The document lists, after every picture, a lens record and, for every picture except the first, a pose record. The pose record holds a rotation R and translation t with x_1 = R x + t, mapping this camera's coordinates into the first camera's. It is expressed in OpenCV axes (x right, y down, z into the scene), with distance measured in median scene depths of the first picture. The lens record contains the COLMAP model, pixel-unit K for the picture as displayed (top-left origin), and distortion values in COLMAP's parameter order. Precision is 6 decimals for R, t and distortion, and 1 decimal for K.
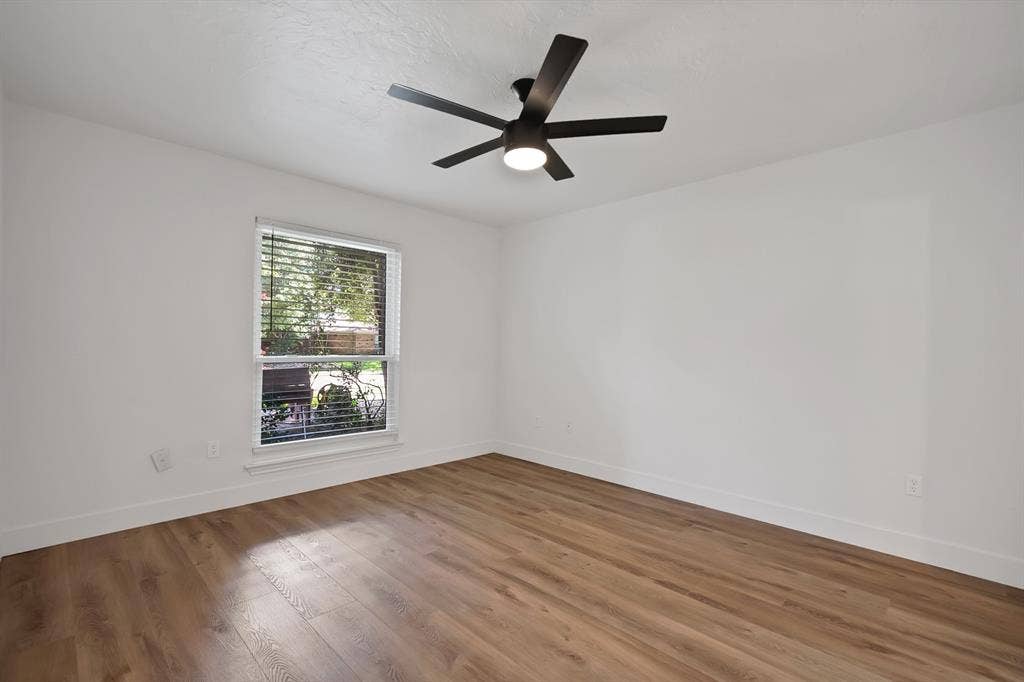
lens RADIAL K [[459.2, 0, 514.0], [0, 459.2, 343.8], [0, 0, 1]] dist [0.000452, -0.000297]
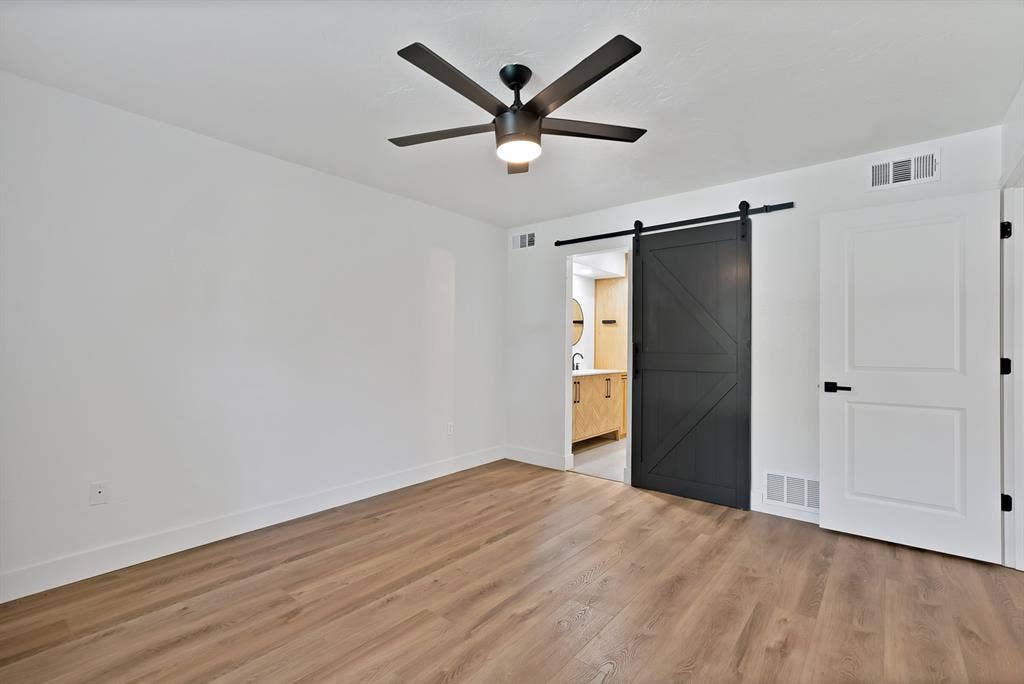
lens RADIAL K [[485.4, 0, 512.0], [0, 485.4, 342.0], [0, 0, 1]] dist [-0.000868, 0.000067]
pose [[-0.109896, -0.004922, 0.993931, -0.752792], [-0.000311, 0.999988, 0.004917, 0.007888], [-0.993943, 0.000232, -0.109896, 0.900498]]
